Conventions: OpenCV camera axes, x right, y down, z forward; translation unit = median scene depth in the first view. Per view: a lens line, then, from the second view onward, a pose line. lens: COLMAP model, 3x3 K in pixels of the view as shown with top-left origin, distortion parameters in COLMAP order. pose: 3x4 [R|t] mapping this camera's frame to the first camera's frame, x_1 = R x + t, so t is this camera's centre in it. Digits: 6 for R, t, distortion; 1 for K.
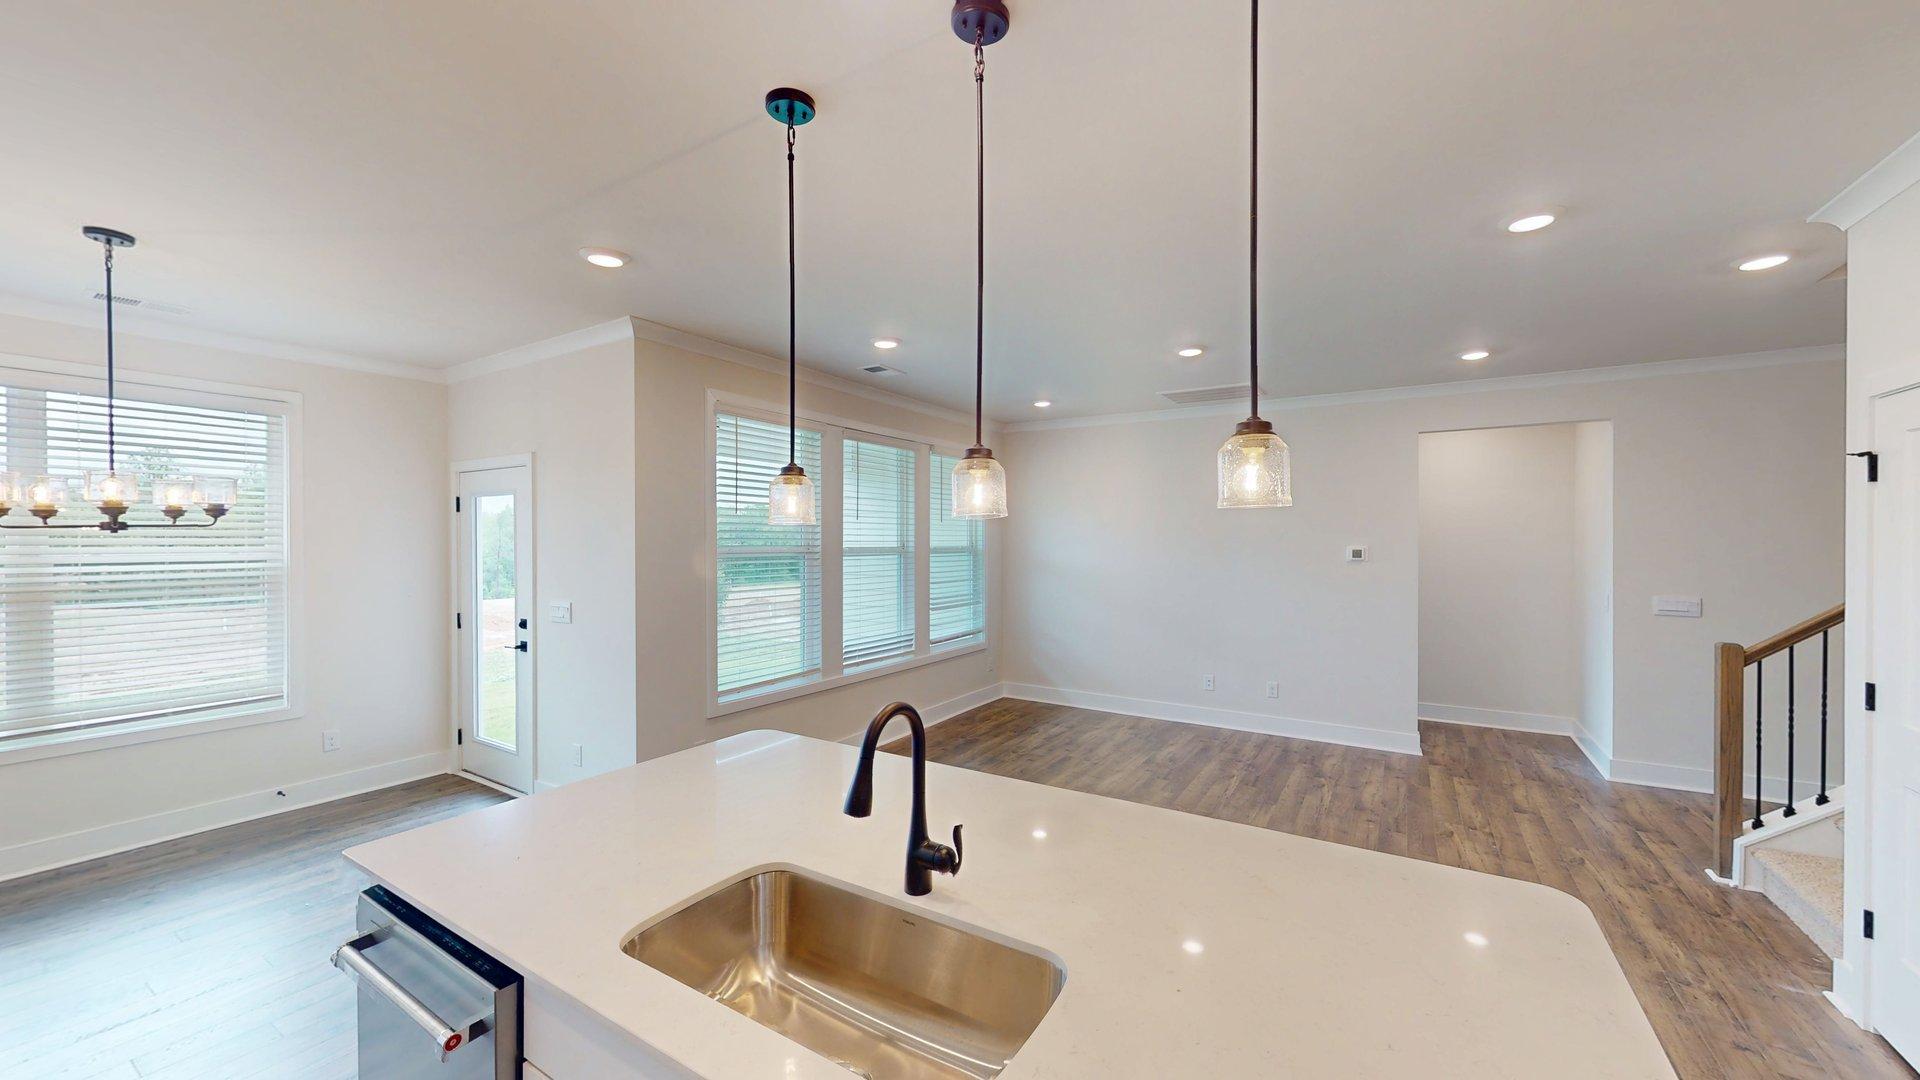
lens RADIAL K [[705.0, 0, 962.1], [0, 705.0, 541.3], [0, 0, 1]] dist [-0.001447, 0.000488]
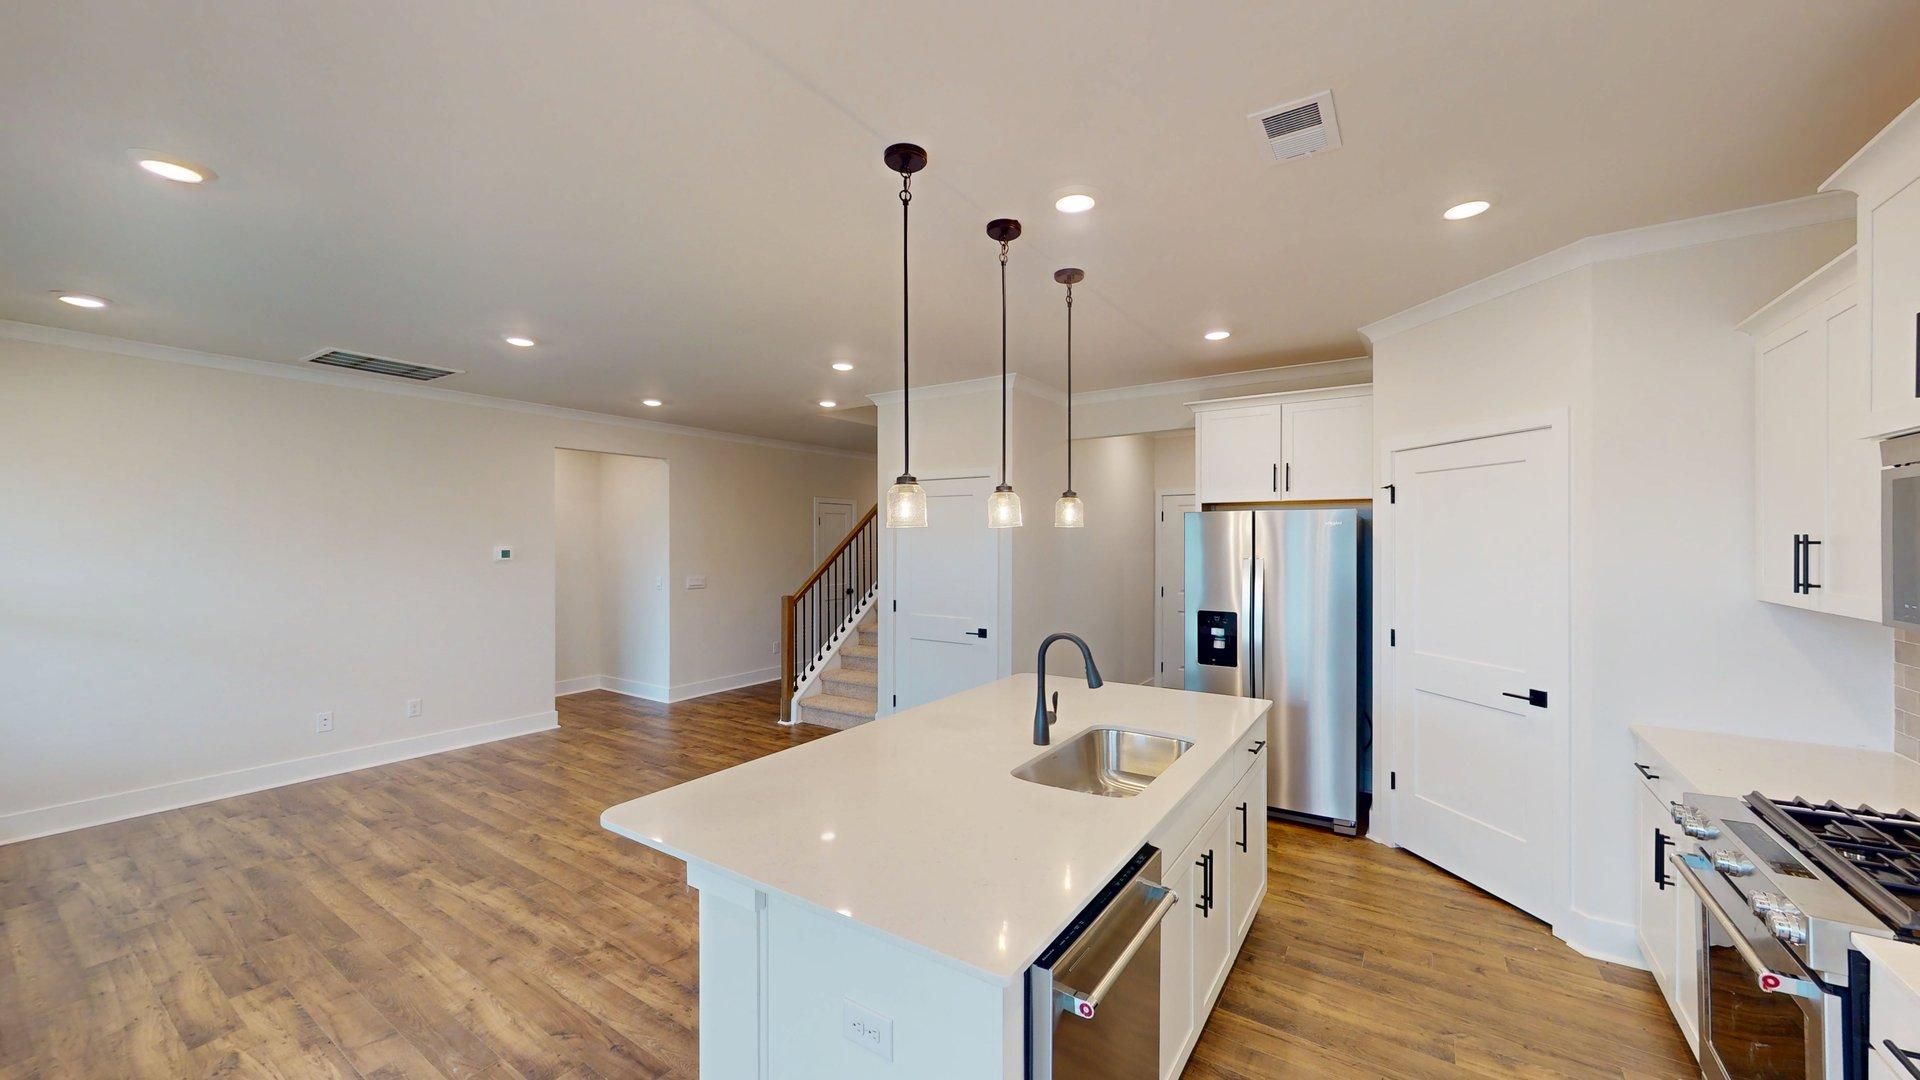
lens RADIAL K [[703.6, 0, 959.8], [0, 703.6, 542.5], [0, 0, 1]] dist [0.000383, -0.000024]
pose [[0.030358, -0.004713, 0.999528, -0.546188], [0.002007, 0.999987, 0.004654, -0.003161], [-0.999537, 0.001865, 0.030367, 0.350040]]
